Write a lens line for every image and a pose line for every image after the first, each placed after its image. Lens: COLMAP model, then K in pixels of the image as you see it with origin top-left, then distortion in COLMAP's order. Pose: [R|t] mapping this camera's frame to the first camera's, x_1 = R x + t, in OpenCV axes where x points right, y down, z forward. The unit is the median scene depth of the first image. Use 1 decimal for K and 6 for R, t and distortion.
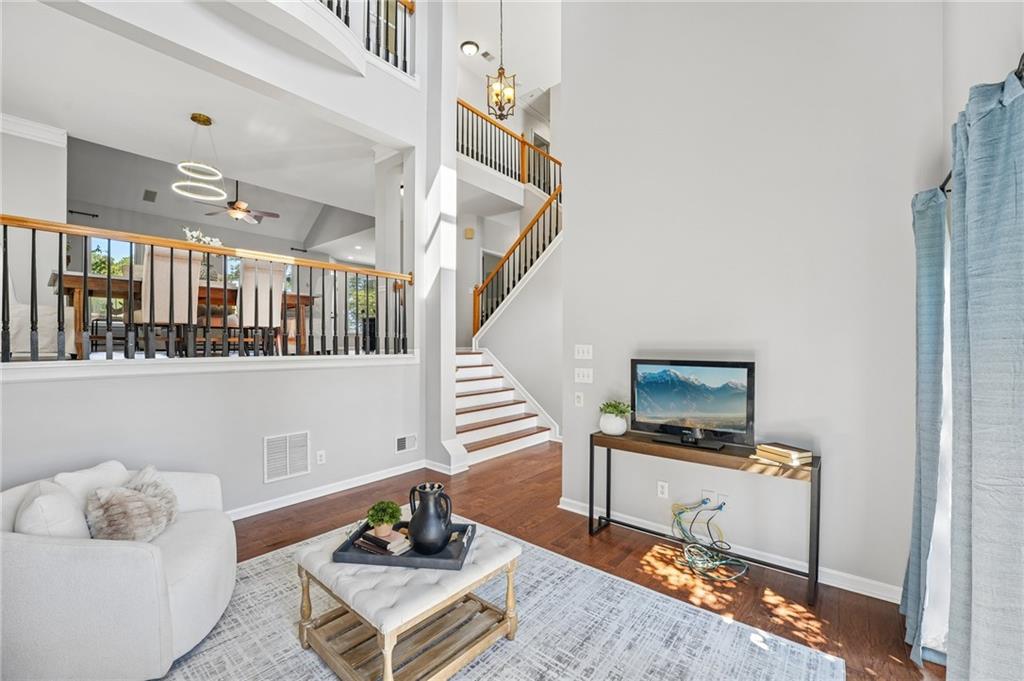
lens RADIAL K [[413.3, 0, 512.0], [0, 413.3, 340.5], [0, 0, 1]] dist [-0.023653, 0.000024]
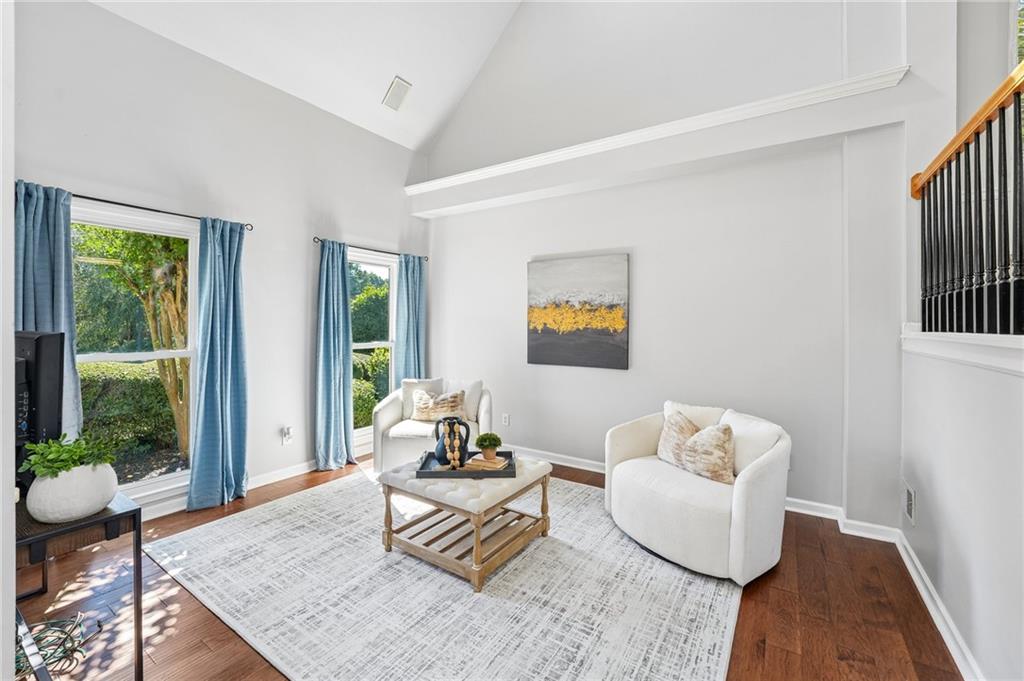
lens RADIAL K [[427.1, 0, 516.9], [0, 427.1, 329.9], [0, 0, 1]] dist [-0.019601, 0.000183]
pose [[-0.992878, 0.001742, -0.119121, -0.177220], [0.000305, 0.999927, 0.012086, 0.035194], [0.119133, 0.011963, -0.992806, 1.715116]]
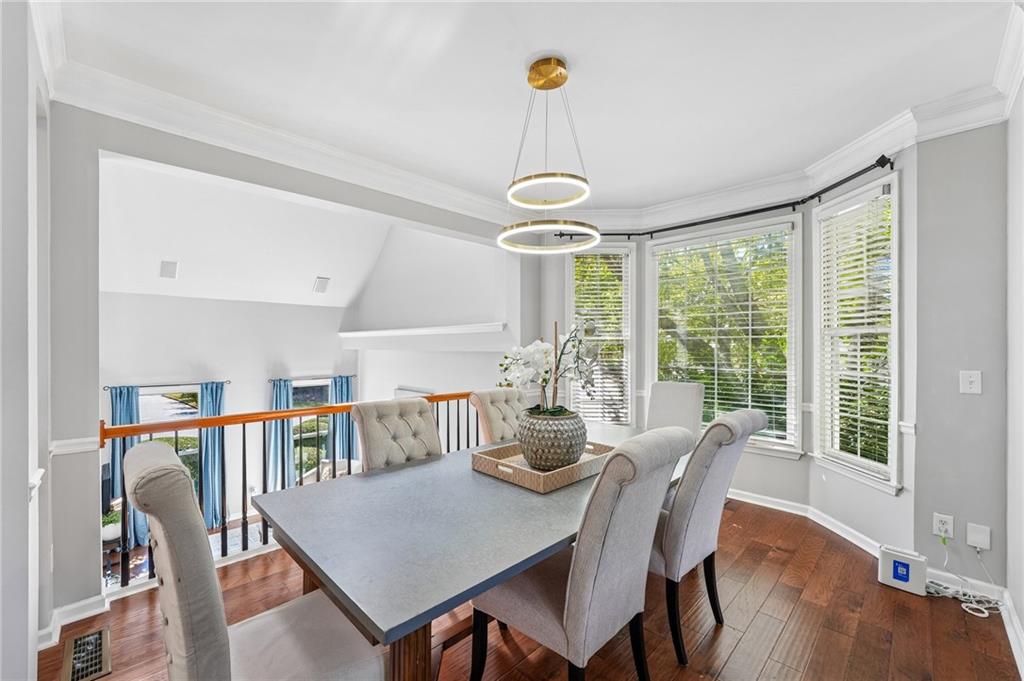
lens RADIAL K [[413.1, 0, 507.1], [0, 413.1, 345.6], [0, 0, 1]] dist [-0.022368, -0.000021]
pose [[-0.993418, 0.000504, 0.114544, -1.354443], [0.000080, 0.999993, -0.003709, -0.449476], [-0.114545, -0.003675, -0.993411, 2.466408]]
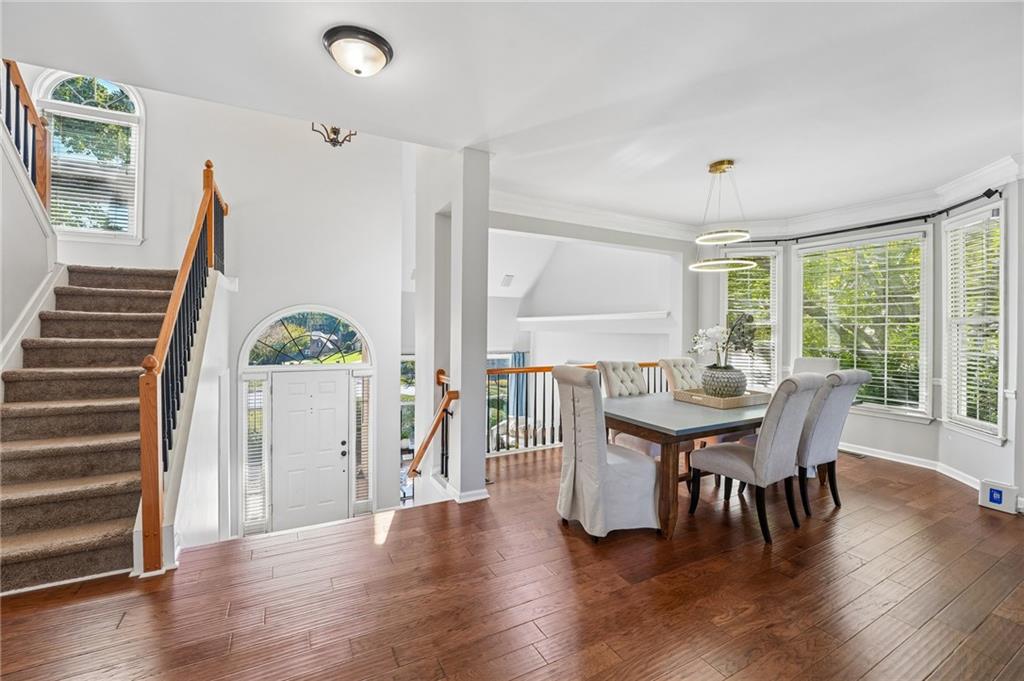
lens RADIAL K [[419.4, 0, 501.0], [0, 419.4, 326.4], [0, 0, 1]] dist [-0.036703, 0.003782]
pose [[-0.914416, -0.007132, 0.404713, -1.236389], [-0.011479, 0.999900, -0.008316, -0.441552], [-0.404613, -0.012250, -0.914406, 3.164960]]
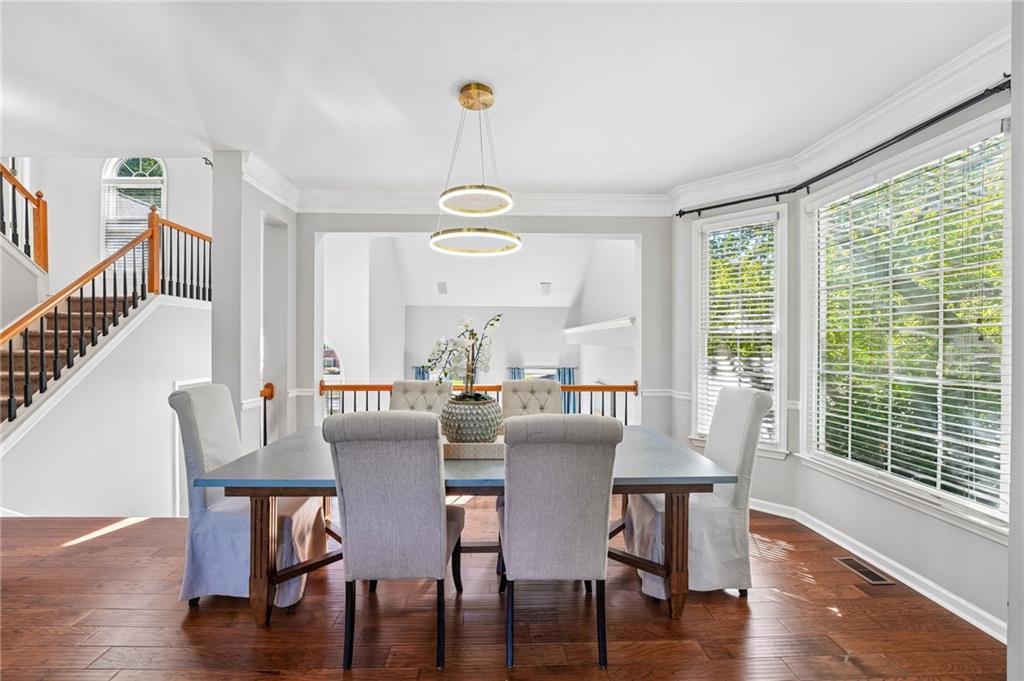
lens RADIAL K [[413.3, 0, 512.0], [0, 413.3, 340.5], [0, 0, 1]] dist [-0.023653, 0.000024]
pose [[-0.650775, -0.000545, 0.759271, -2.044364], [-0.005734, 0.999975, -0.004197, -0.446631], [-0.759249, -0.007084, -0.650761, 2.200197]]
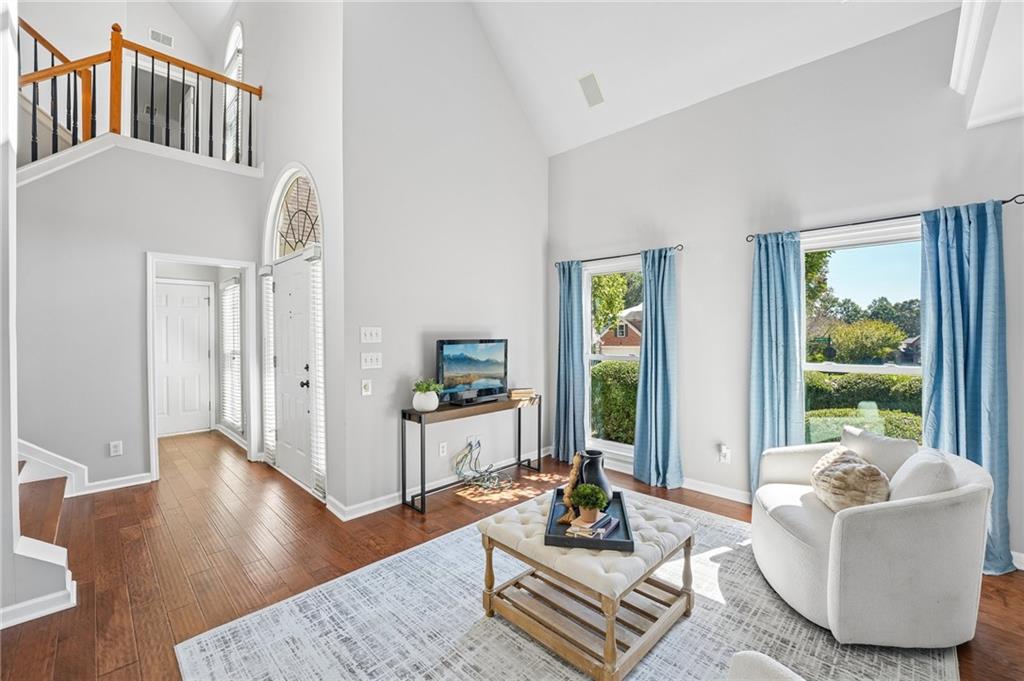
lens RADIAL K [[419.4, 0, 501.0], [0, 419.4, 326.4], [0, 0, 1]] dist [-0.036703, 0.003782]
pose [[0.105453, 0.020605, 0.994211, -0.951238], [-0.004179, 0.999786, -0.020277, 0.034469], [-0.994416, -0.002017, 0.105516, 0.810911]]
